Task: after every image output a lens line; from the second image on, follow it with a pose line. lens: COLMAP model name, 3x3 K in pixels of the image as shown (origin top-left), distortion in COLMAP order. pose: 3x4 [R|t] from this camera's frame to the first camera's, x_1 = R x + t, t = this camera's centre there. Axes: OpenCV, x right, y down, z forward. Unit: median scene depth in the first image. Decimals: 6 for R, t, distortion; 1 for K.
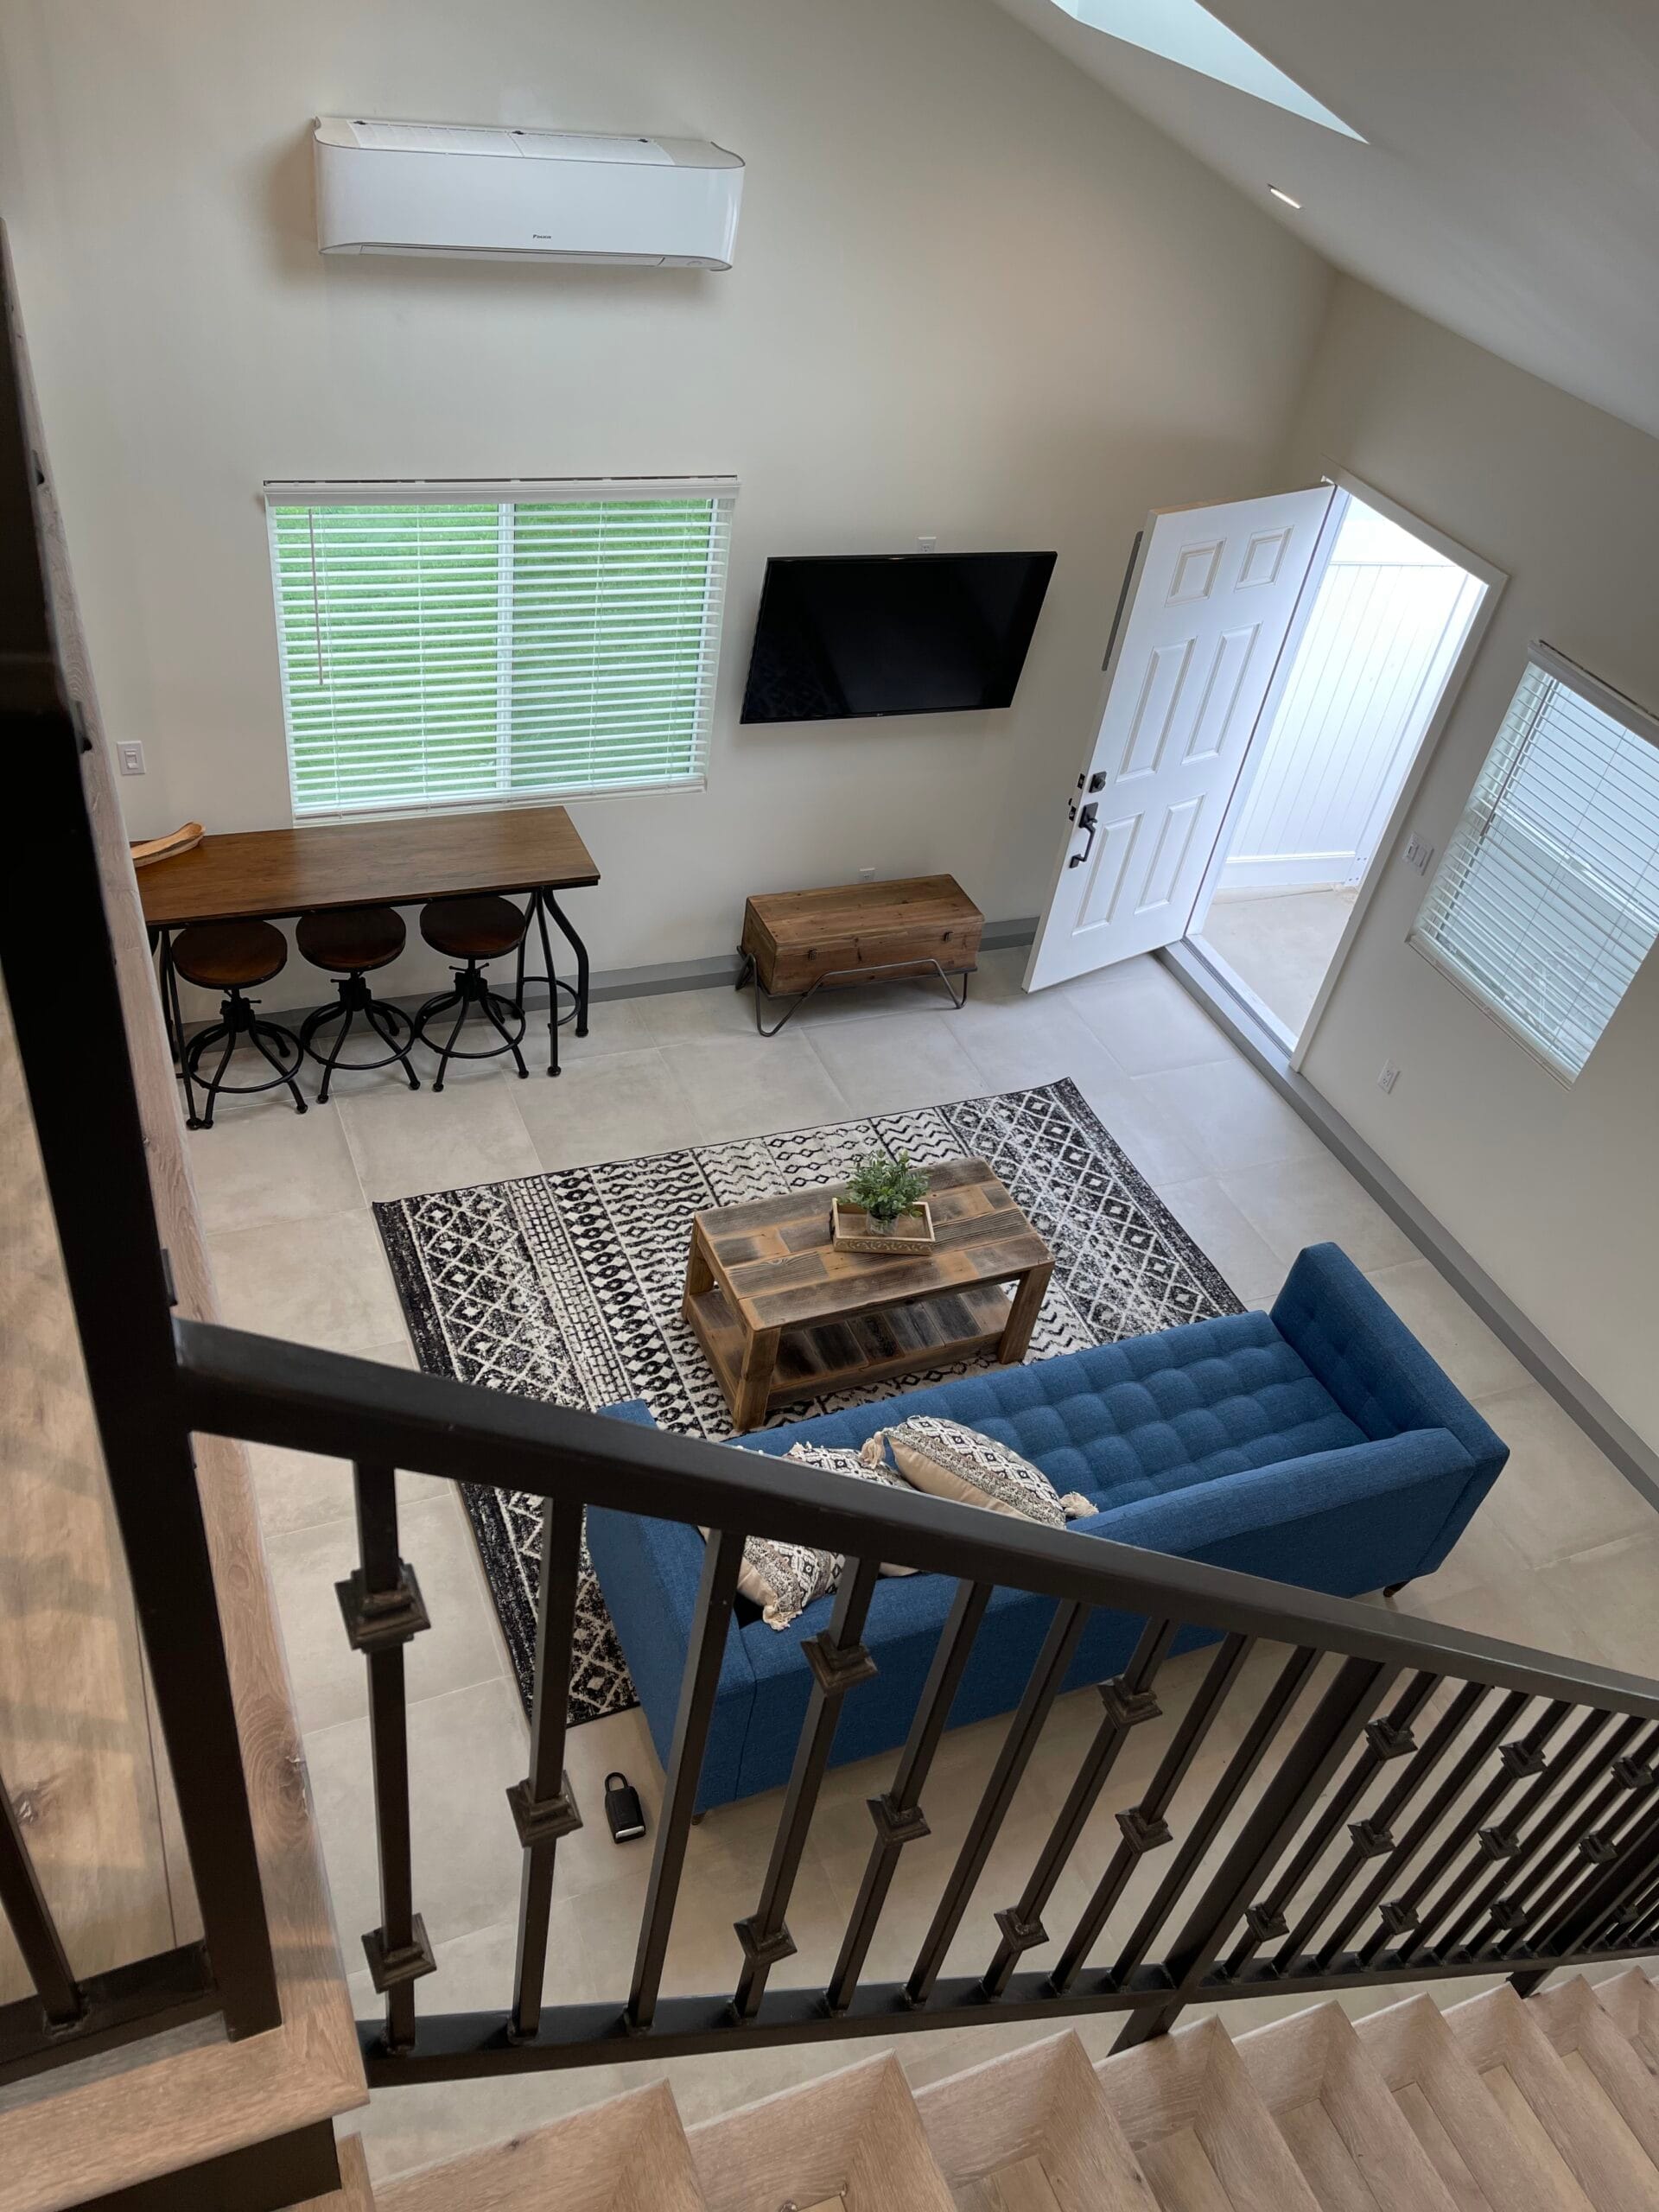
lens RADIAL K [[1681.9, 0, 835.2], [0, 1681.9, 1120.7], [0, 0, 1]] dist [0.067192, -0.083521]
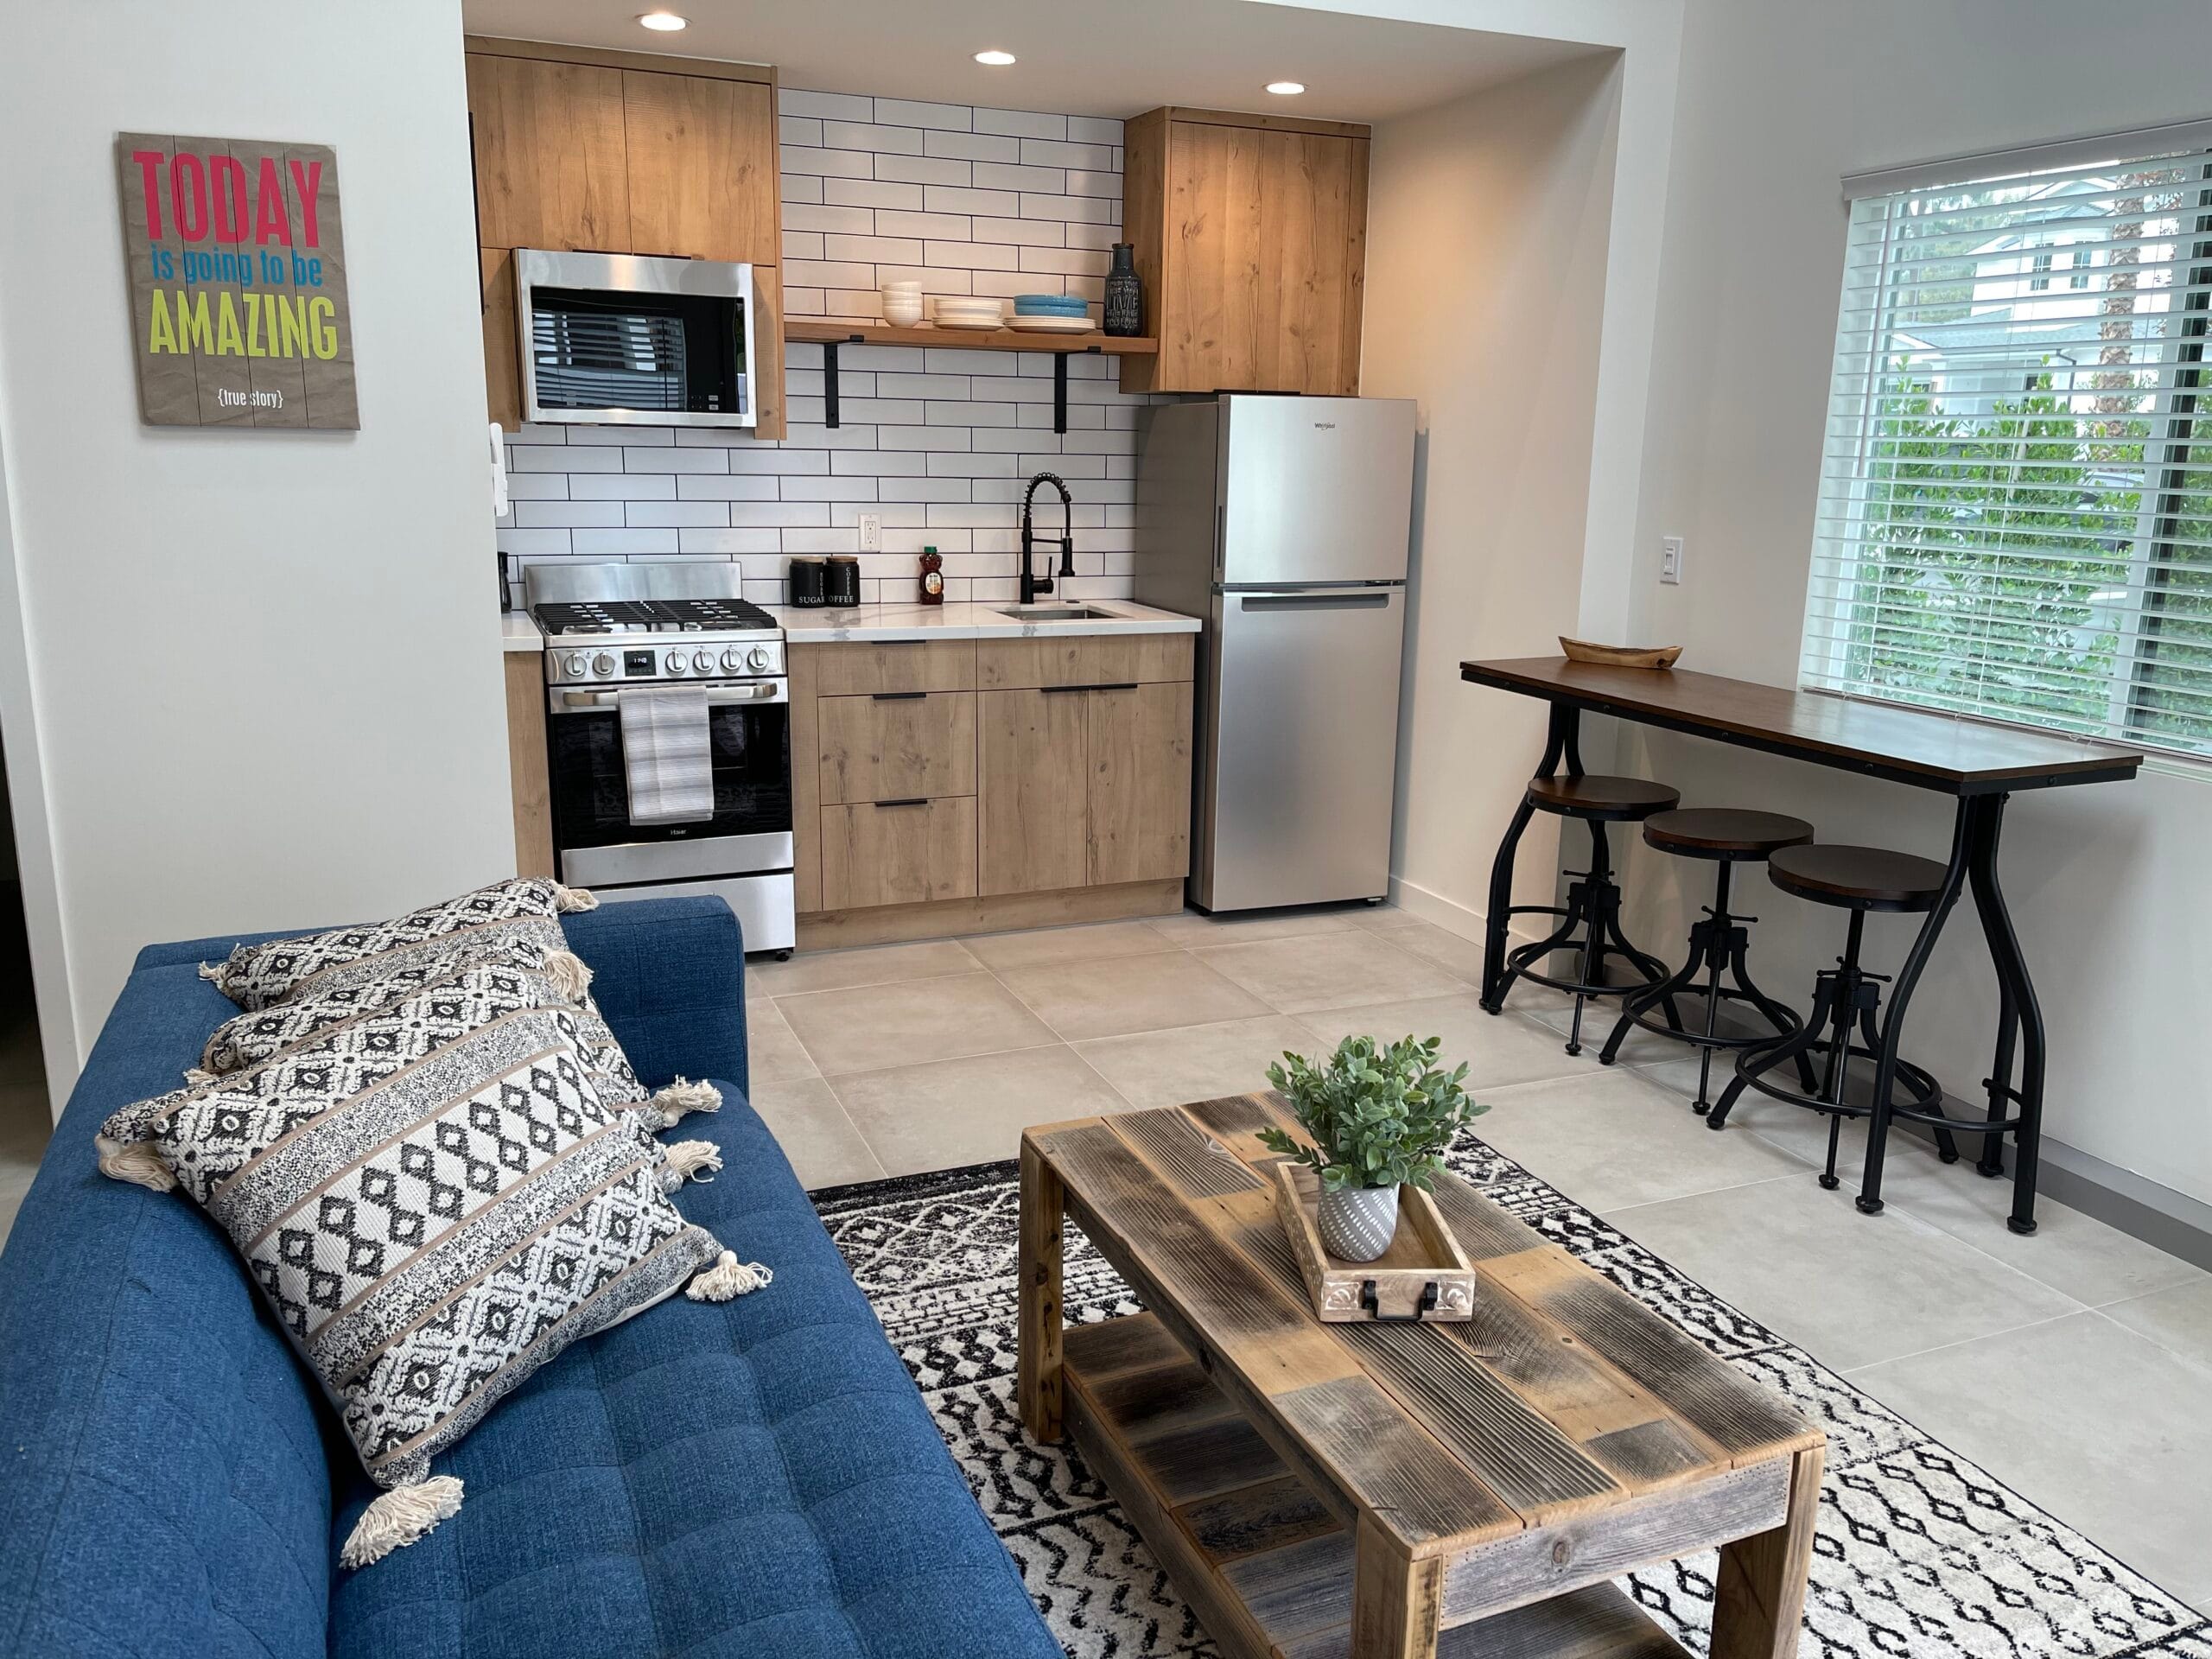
lens RADIAL K [[1681.9, 0, 1121.5], [0, 1681.9, 834.3], [0, 0, 1]] dist [0.067192, -0.083521]
pose [[0.002836, 0.092549, -0.995704, 0.367883], [-0.663921, 0.744766, 0.067334, 0.003598], [0.747798, 0.660877, 0.063557, 0.768636]]
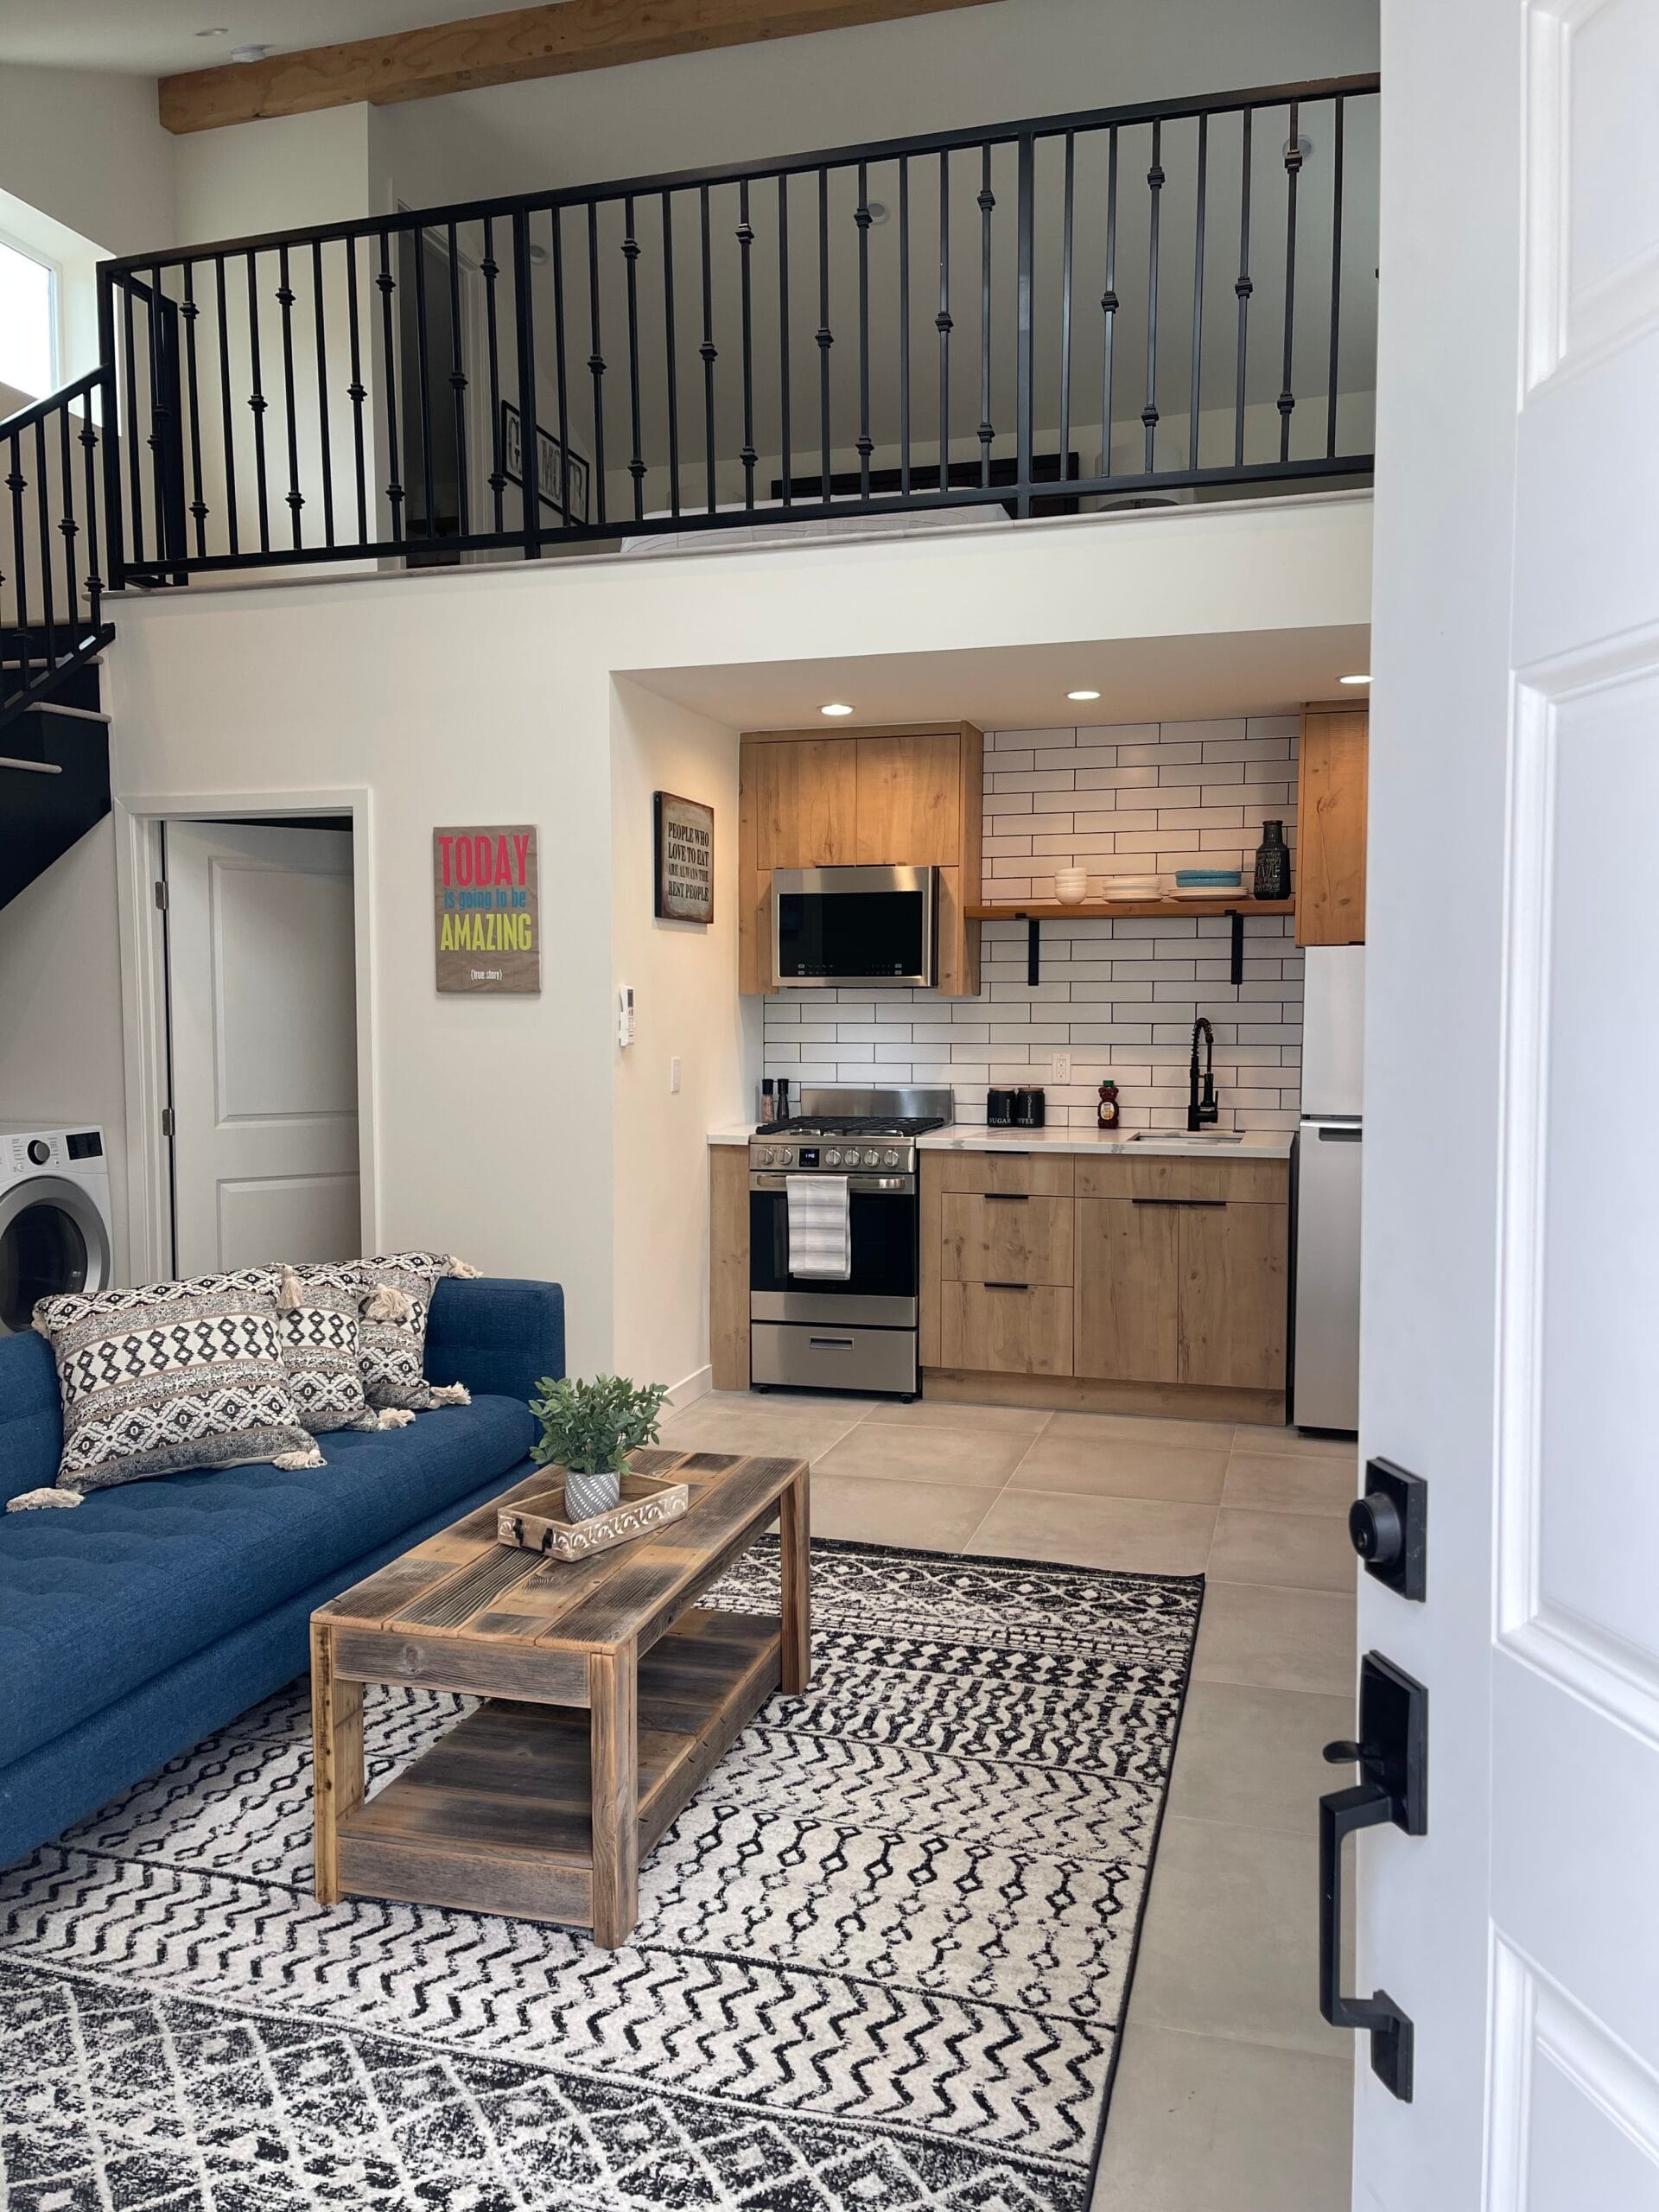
lens RADIAL K [[1681.9, 0, 827.4], [0, 1681.9, 1125.9], [0, 0, 1]] dist [0.067192, -0.083521]
pose [[-0.630277, -0.078363, -0.772406, 0.384914], [-0.567710, 0.725160, 0.389677, -0.268924], [0.529582, 0.684107, -0.501539, 1.098988]]
